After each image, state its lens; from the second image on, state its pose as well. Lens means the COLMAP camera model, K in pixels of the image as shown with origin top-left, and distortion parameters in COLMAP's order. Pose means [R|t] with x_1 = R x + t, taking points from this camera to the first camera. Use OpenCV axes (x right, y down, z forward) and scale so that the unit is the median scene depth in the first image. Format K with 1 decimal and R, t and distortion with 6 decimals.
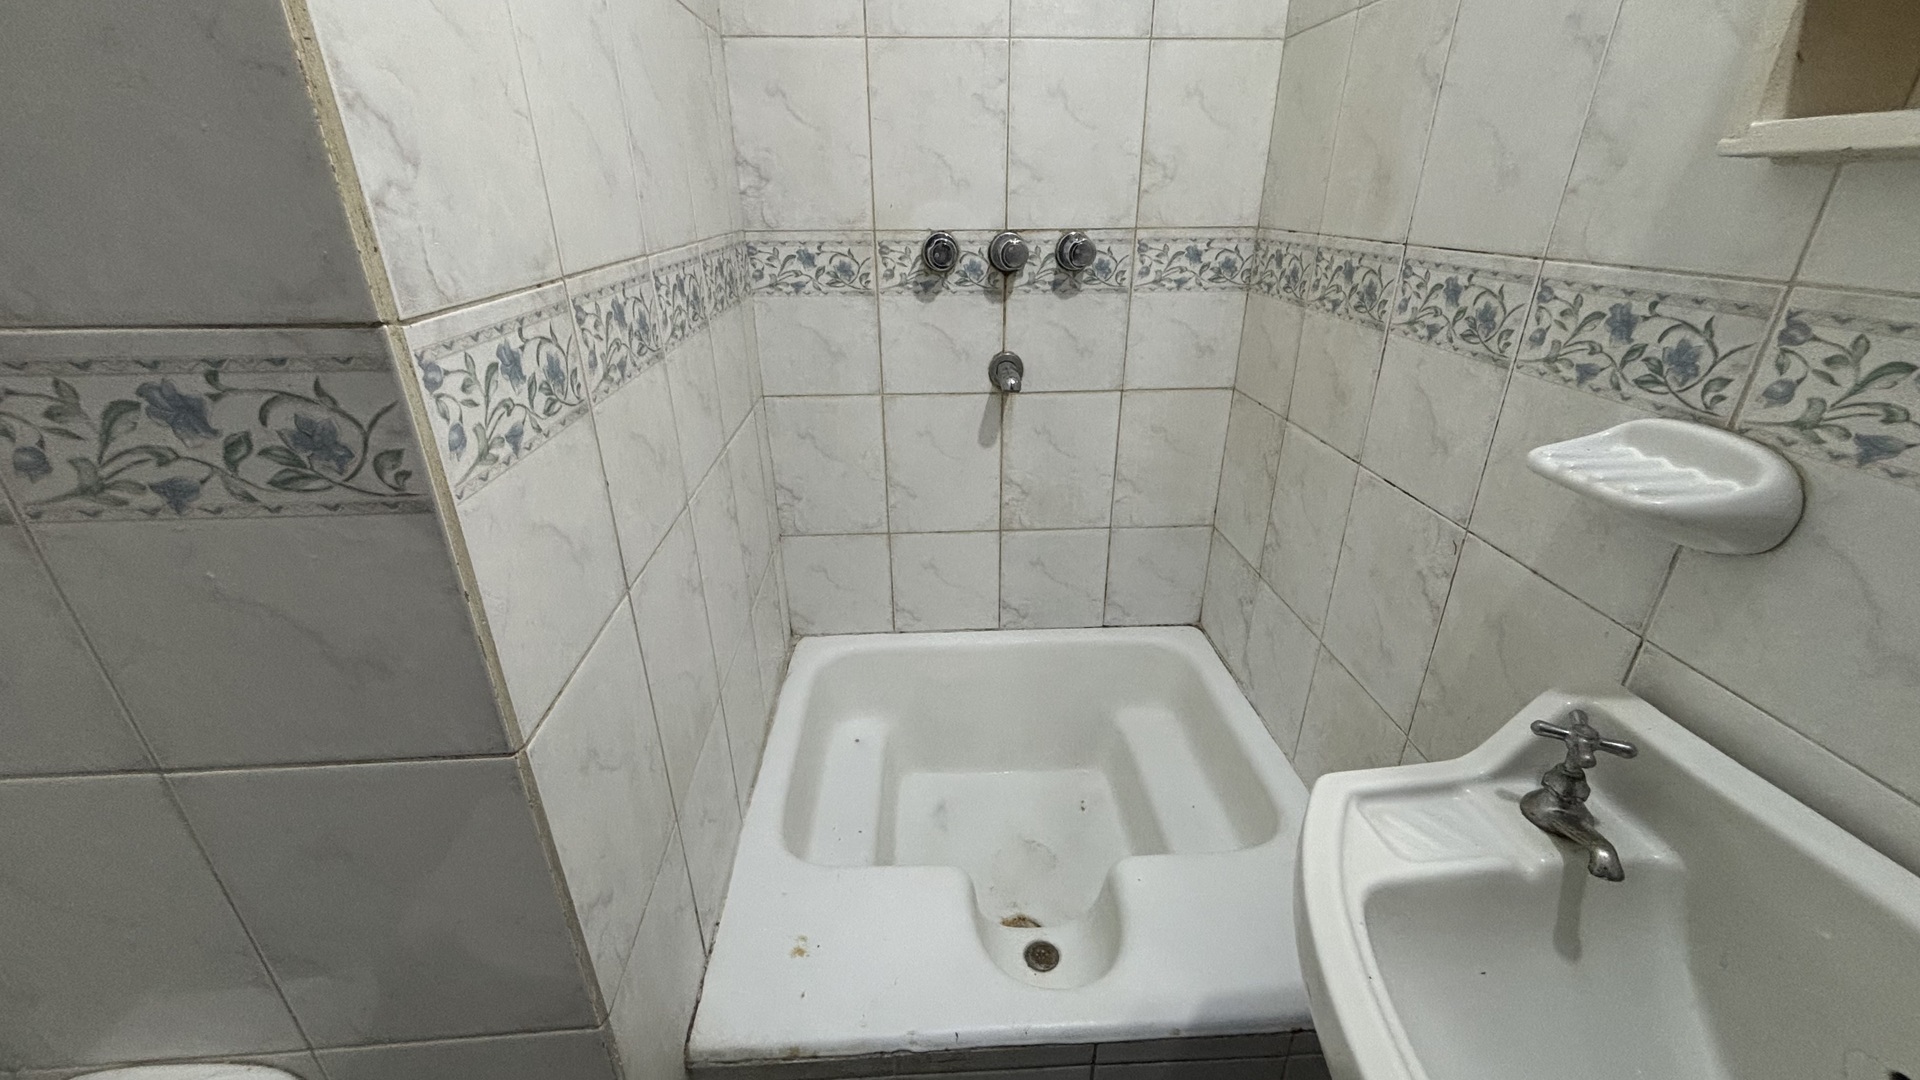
lens RADIAL K [[767.5, 0, 963.5], [0, 767.5, 551.0], [0, 0, 1]] dist [0.001526, -0.000115]
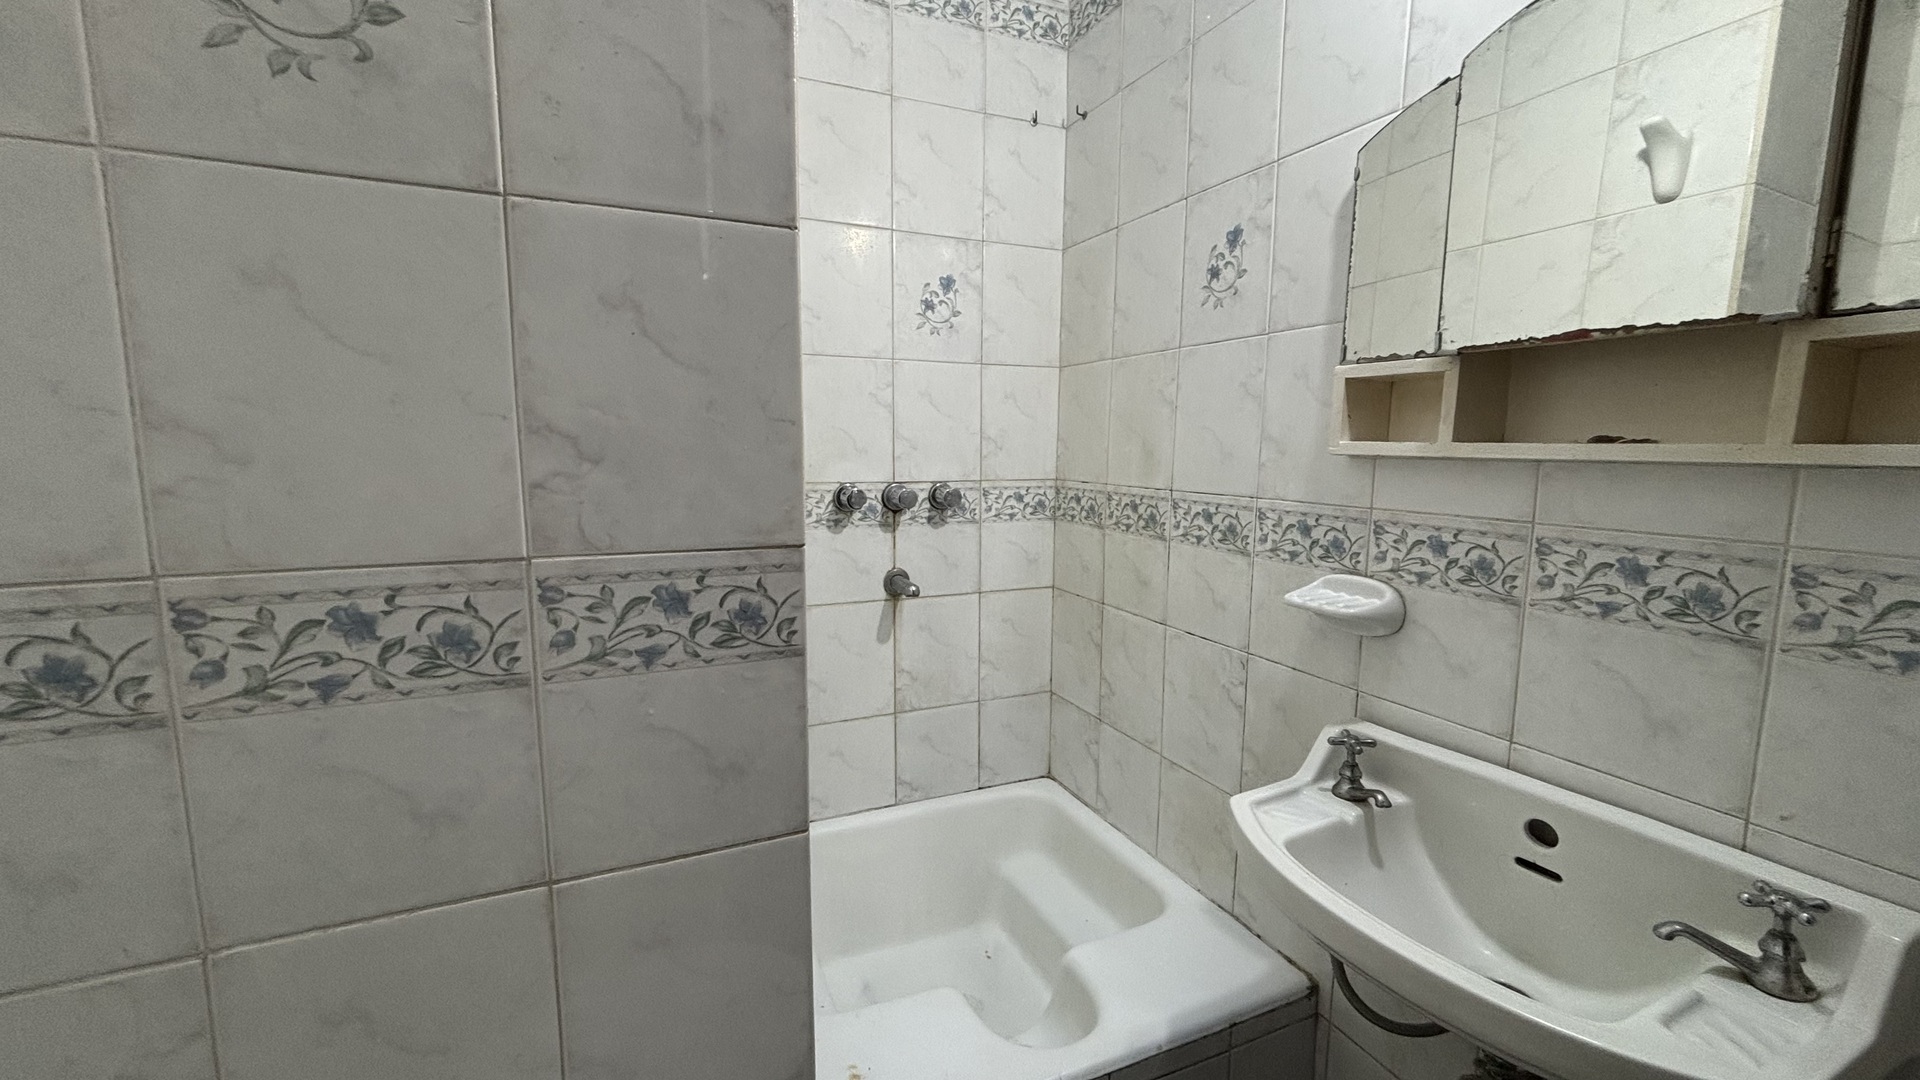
lens RADIAL K [[767.5, 0, 963.5], [0, 767.5, 551.0], [0, 0, 1]] dist [0.001526, -0.000115]
pose [[0.932912, -0.038678, 0.358022, -0.473596], [0.140732, 0.954307, -0.263614, 0.107573], [-0.331467, 0.296314, 0.895728, -0.321433]]
